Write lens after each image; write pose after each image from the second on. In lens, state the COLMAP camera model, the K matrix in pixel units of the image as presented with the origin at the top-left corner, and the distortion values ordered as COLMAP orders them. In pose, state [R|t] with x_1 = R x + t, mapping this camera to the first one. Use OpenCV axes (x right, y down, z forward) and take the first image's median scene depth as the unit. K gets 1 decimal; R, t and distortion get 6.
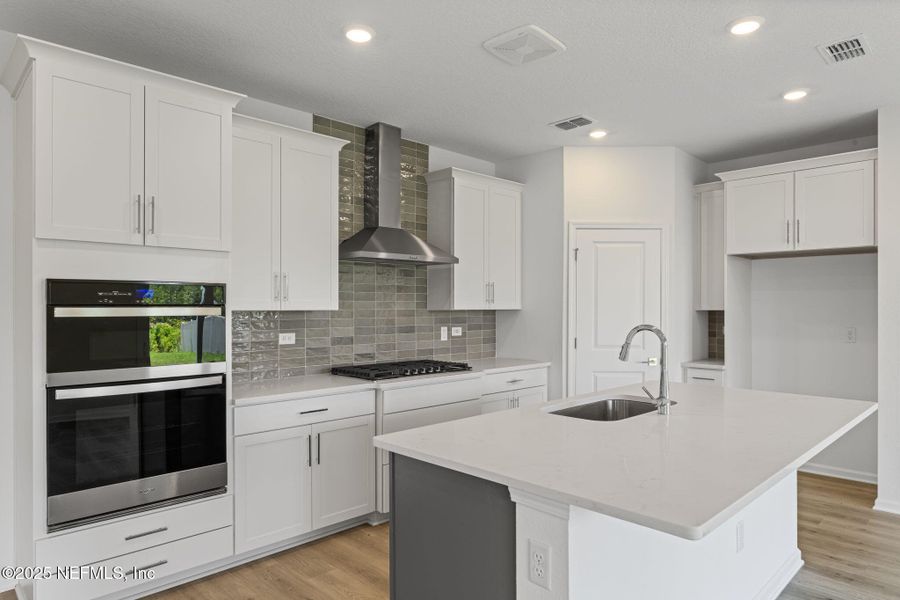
lens RADIAL K [[563.7, 0, 451.0], [0, 563.7, 305.3], [0, 0, 1]] dist [-0.000295, -0.000538]
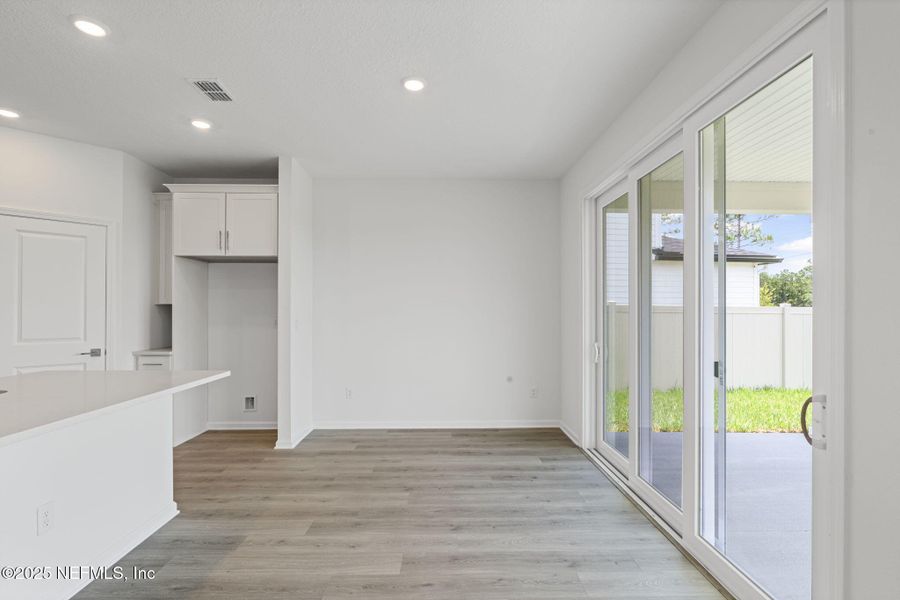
lens RADIAL K [[437.8, 0, 450.6], [0, 437.8, 306.2], [0, 0, 1]] dist [-0.002138, -0.000083]
pose [[0.687803, 0.005781, 0.725874, 0.246960], [-0.001925, 0.999979, -0.006141, 0.020300], [-0.725894, 0.002826, 0.687800, -0.033726]]
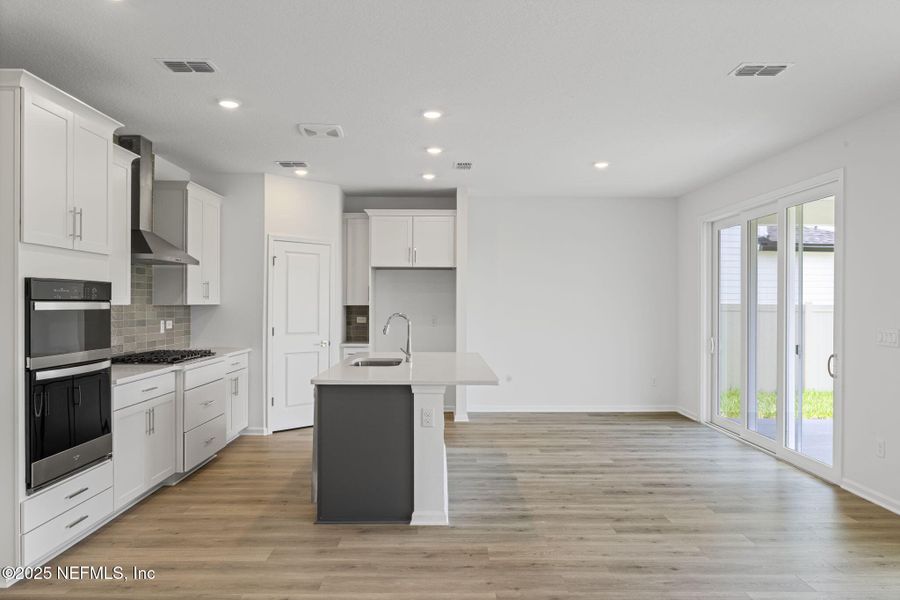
lens RADIAL K [[651.0, 0, 450.0], [0, 651.0, 300.0], [0, 0, 1]] dist [-0.000422, 0.000847]
pose [[0.691778, 0.005549, 0.722089, -0.616164], [-0.004105, 0.999985, -0.003751, 0.000856], [-0.722098, -0.000370, 0.691790, -0.318808]]
